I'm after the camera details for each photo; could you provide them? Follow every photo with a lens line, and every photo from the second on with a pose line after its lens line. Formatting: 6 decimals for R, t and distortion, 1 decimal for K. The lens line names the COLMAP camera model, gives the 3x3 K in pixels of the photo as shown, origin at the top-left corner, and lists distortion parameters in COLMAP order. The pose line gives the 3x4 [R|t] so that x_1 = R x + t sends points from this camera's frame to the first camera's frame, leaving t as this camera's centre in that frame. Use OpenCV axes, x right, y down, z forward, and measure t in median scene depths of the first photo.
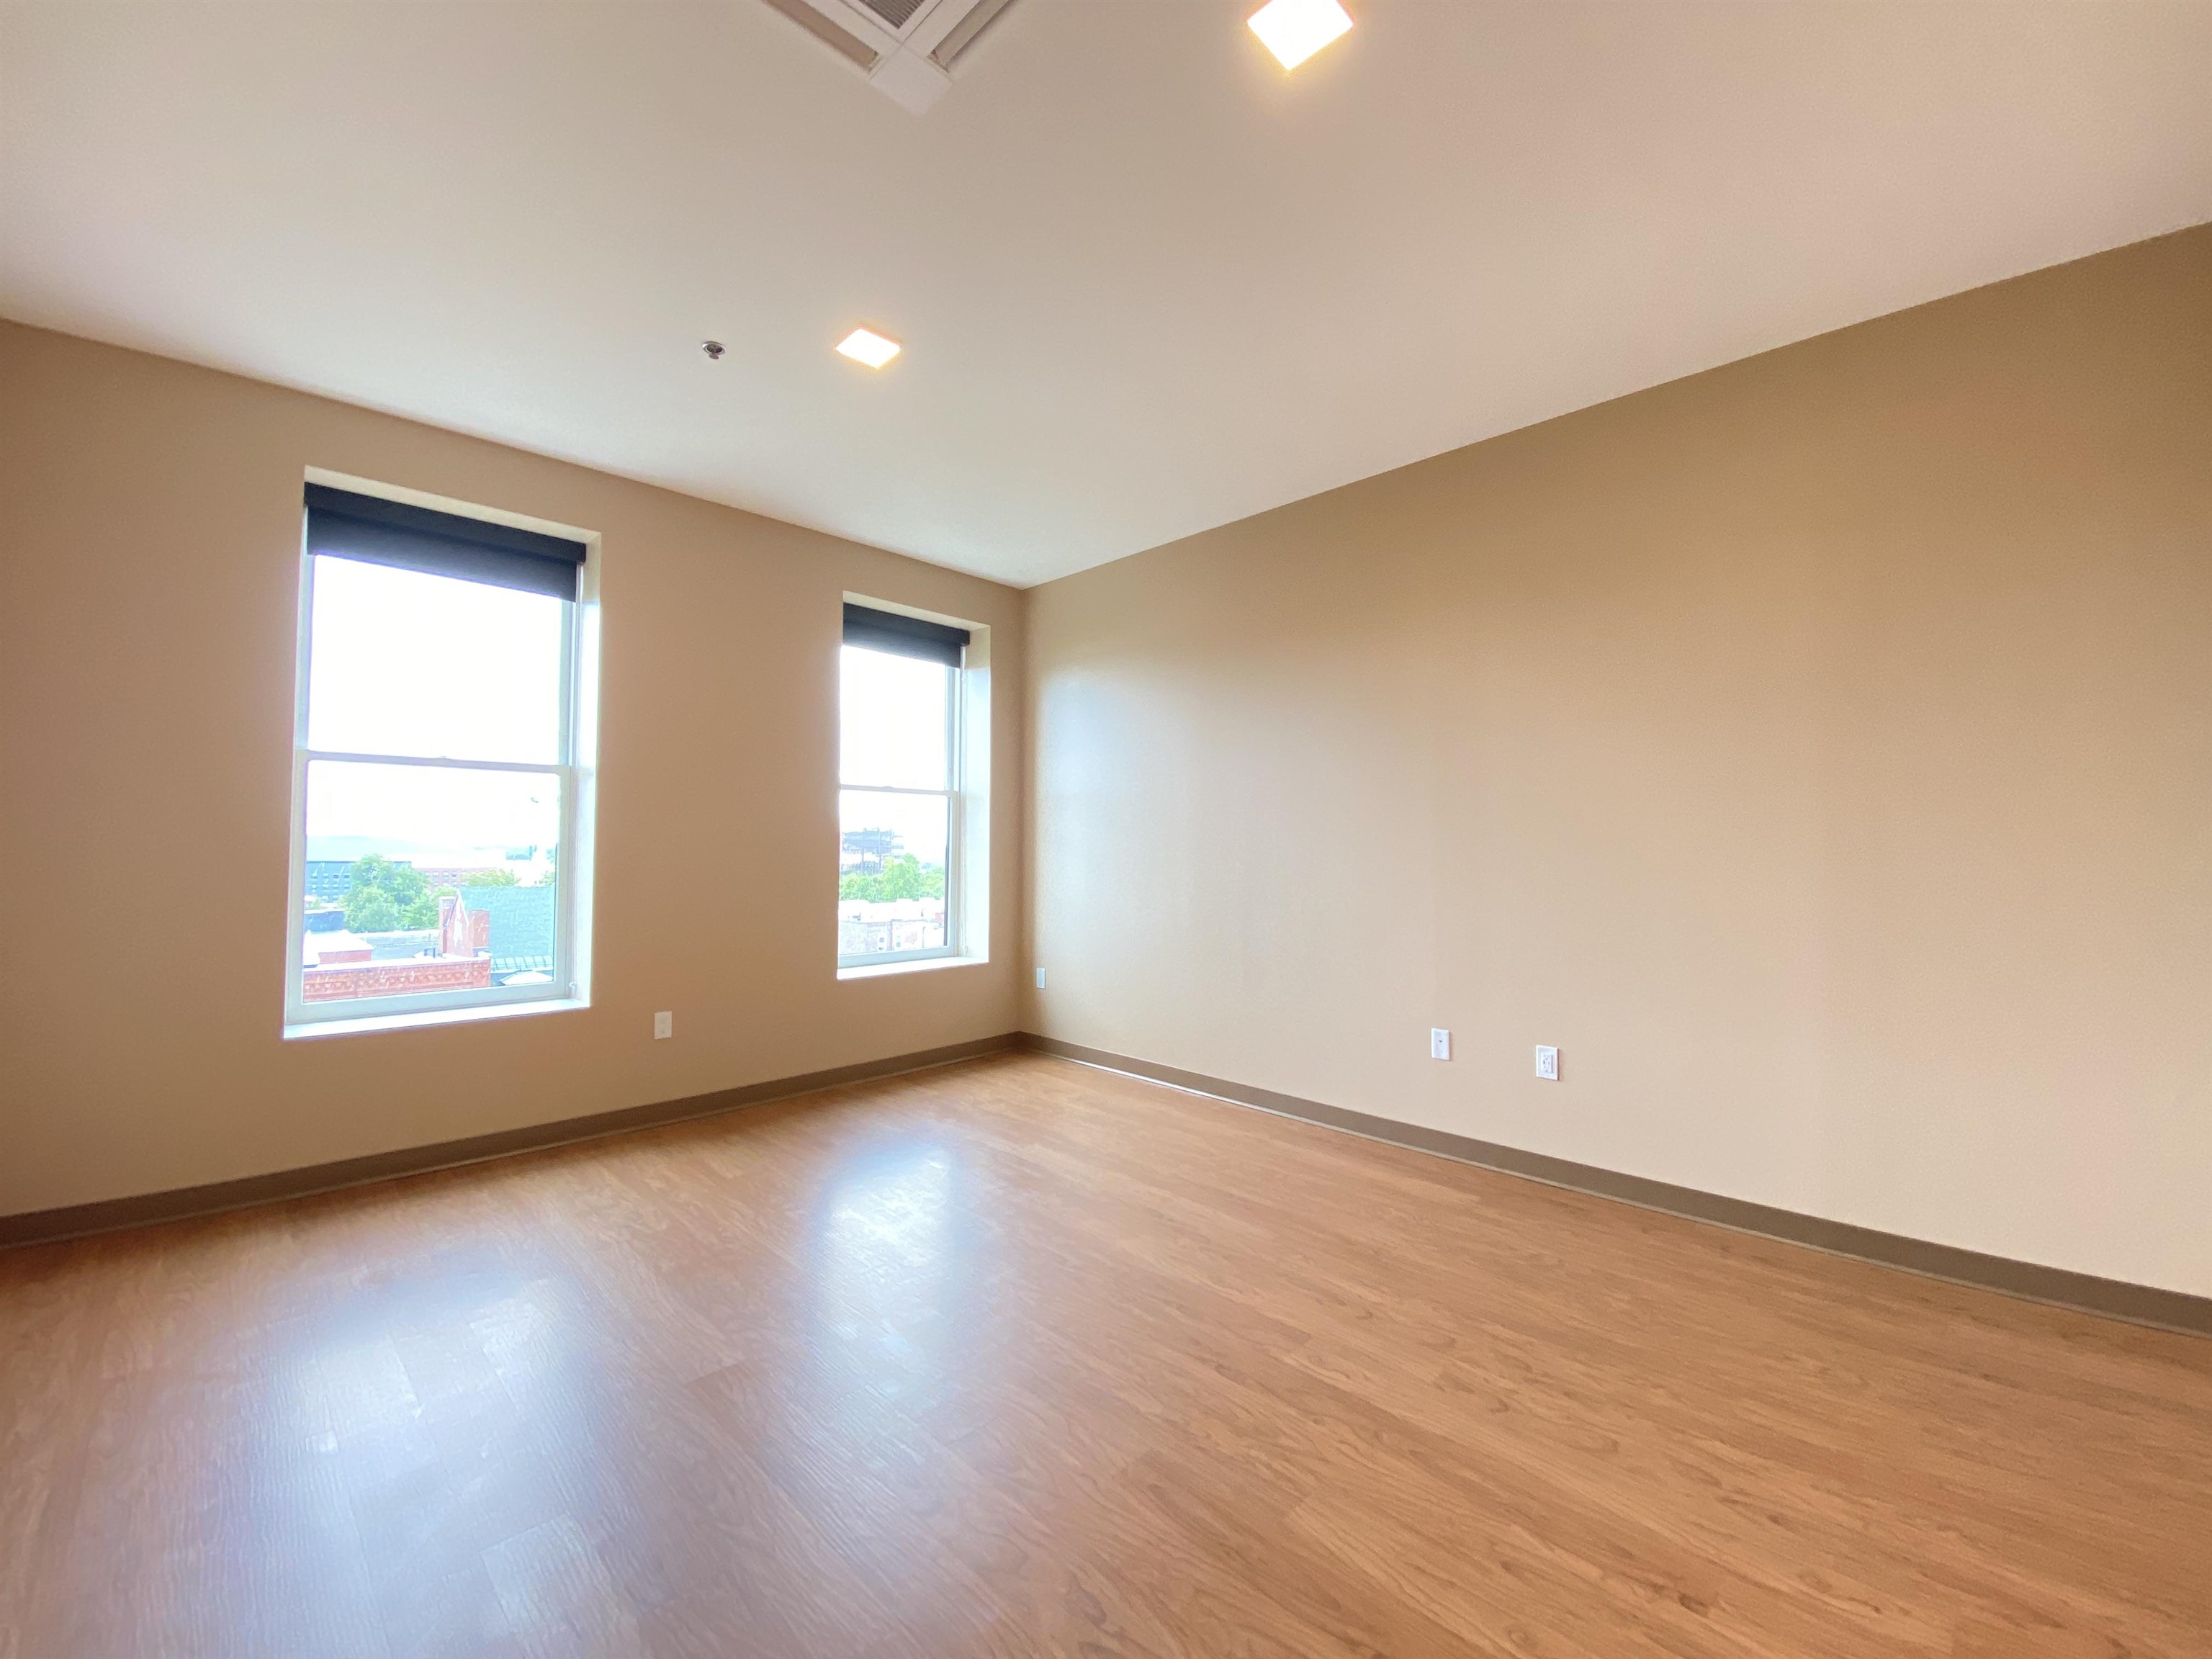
lens RADIAL K [[887.7, 0, 1111.8], [0, 887.7, 828.4], [0, 0, 1]] dist [-0.017207, -0.003439]
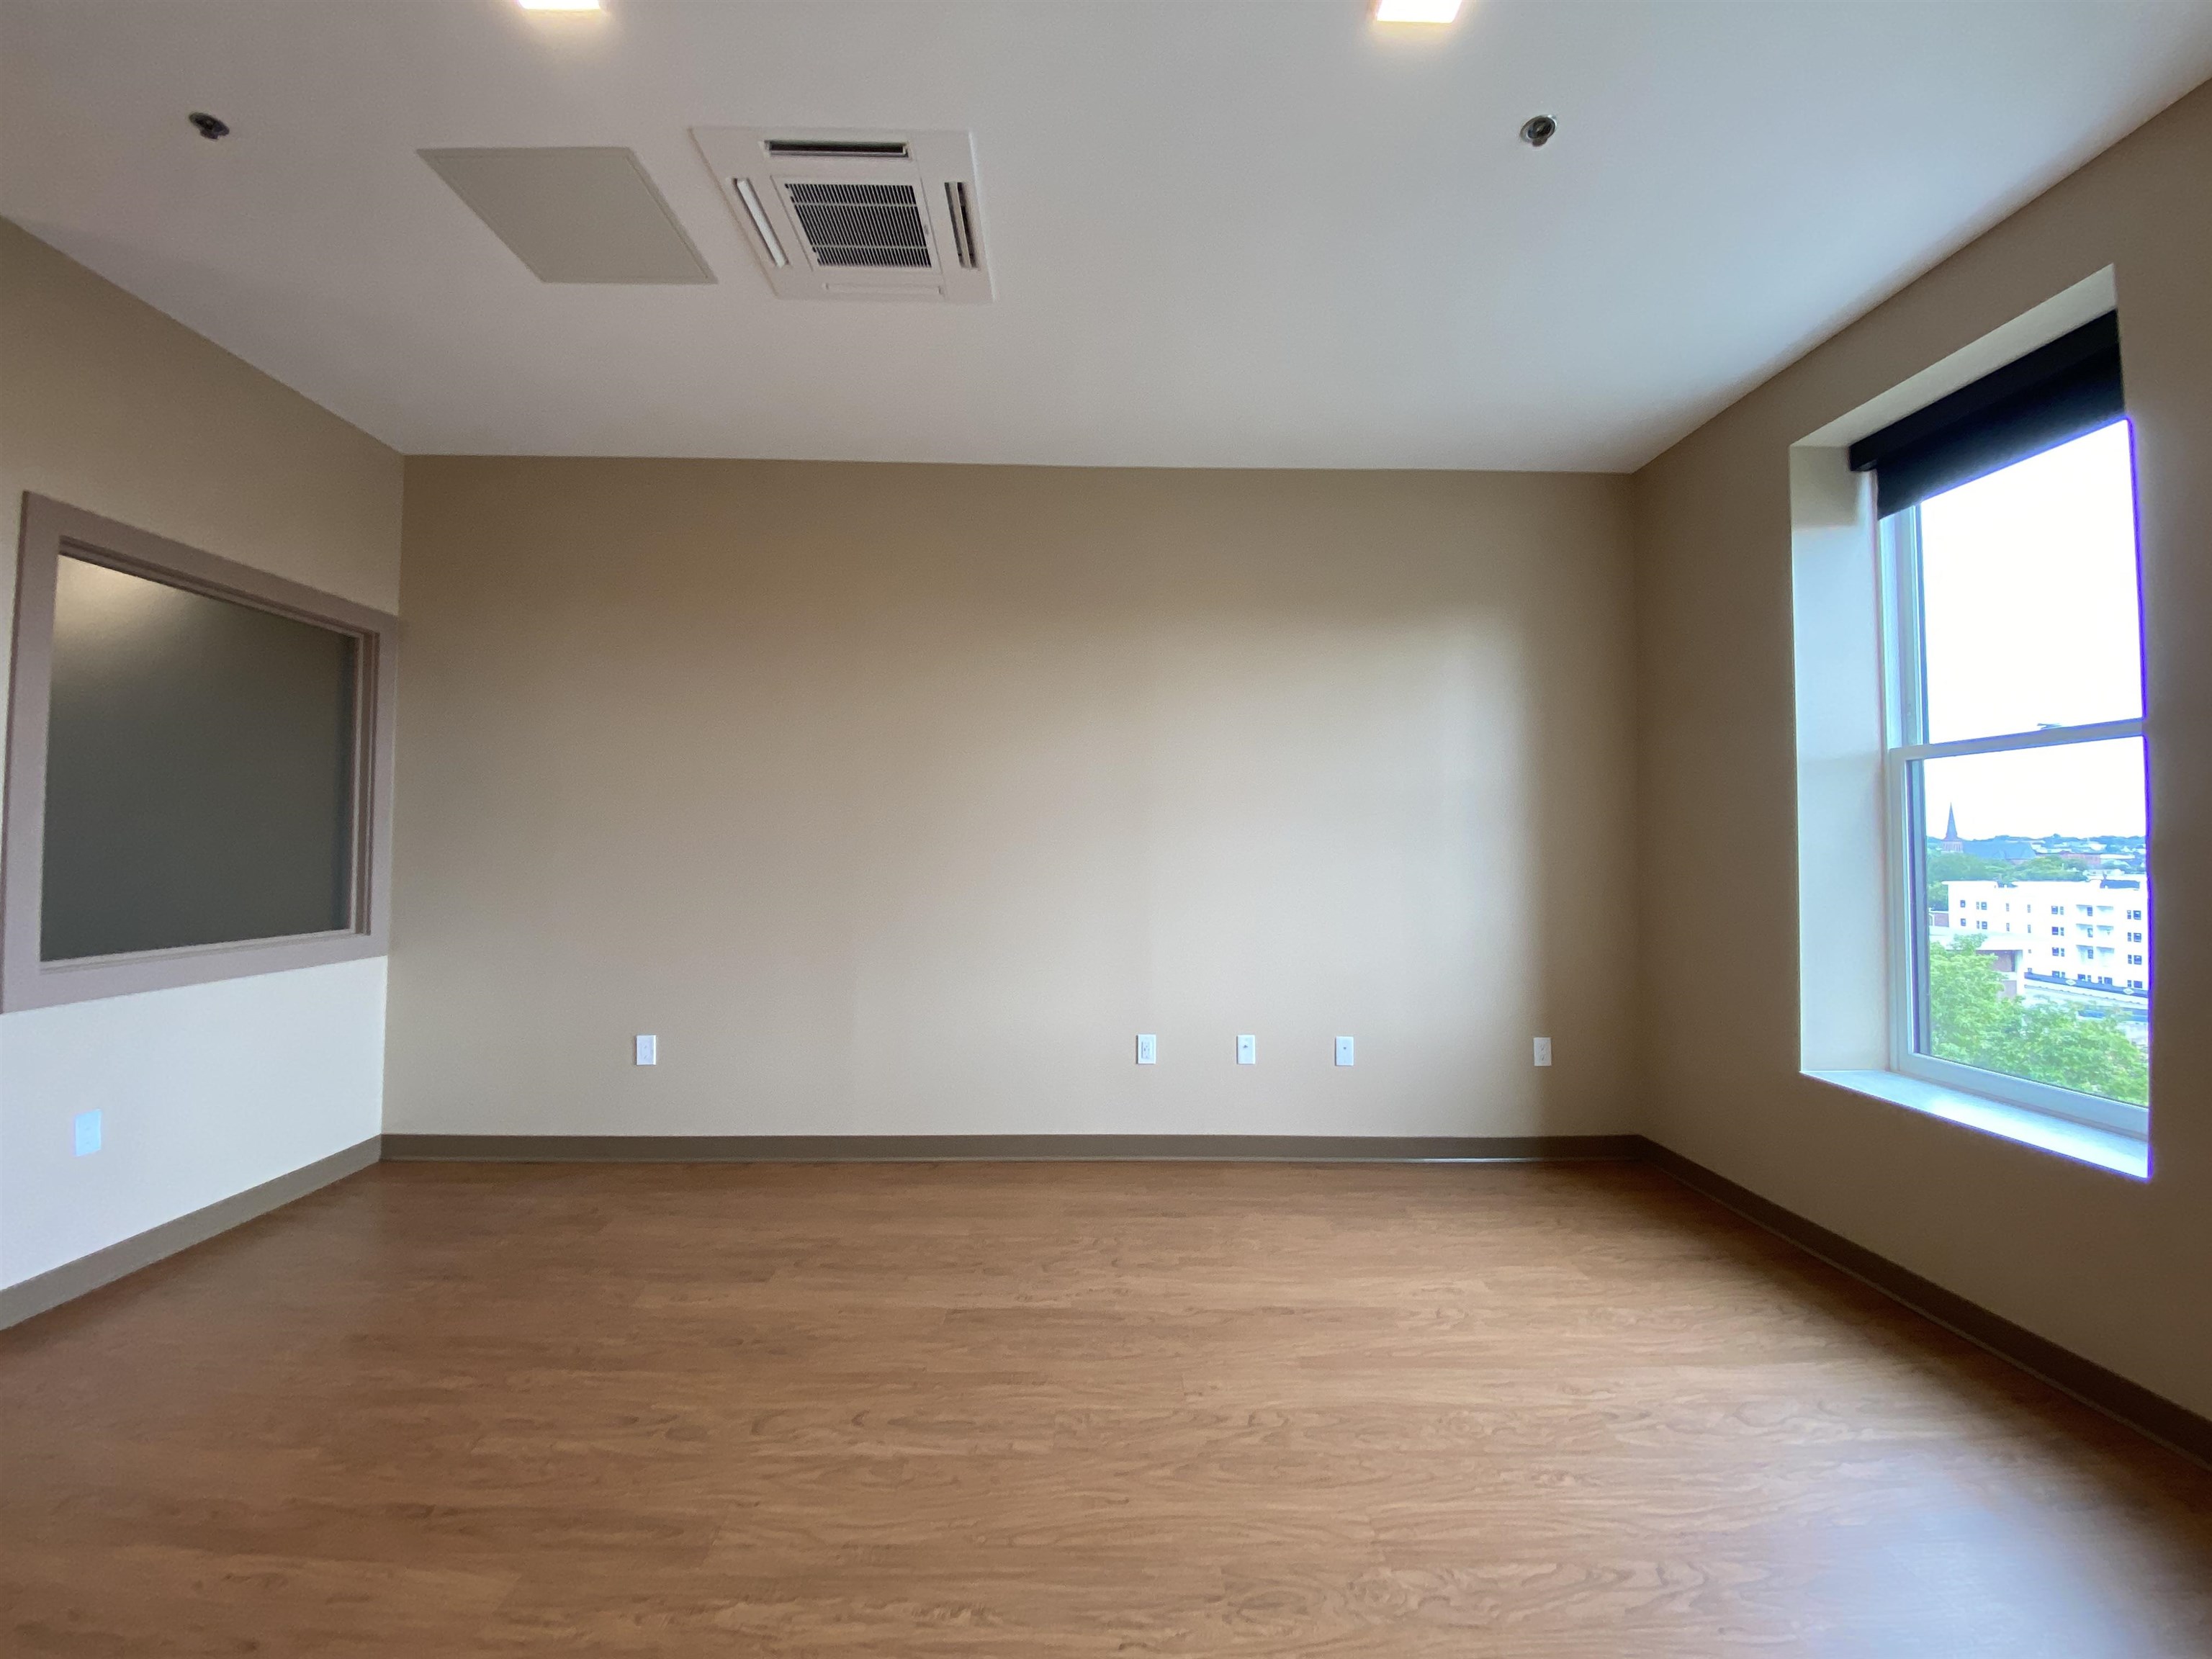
lens RADIAL K [[887.7, 0, 1103.4], [0, 887.7, 806.8], [0, 0, 1]] dist [-0.017207, -0.003439]
pose [[-0.690390, -0.039850, -0.722339, 0.301492], [0.006031, 0.998130, -0.060829, 0.012750], [0.723412, -0.046352, -0.688859, 1.372495]]
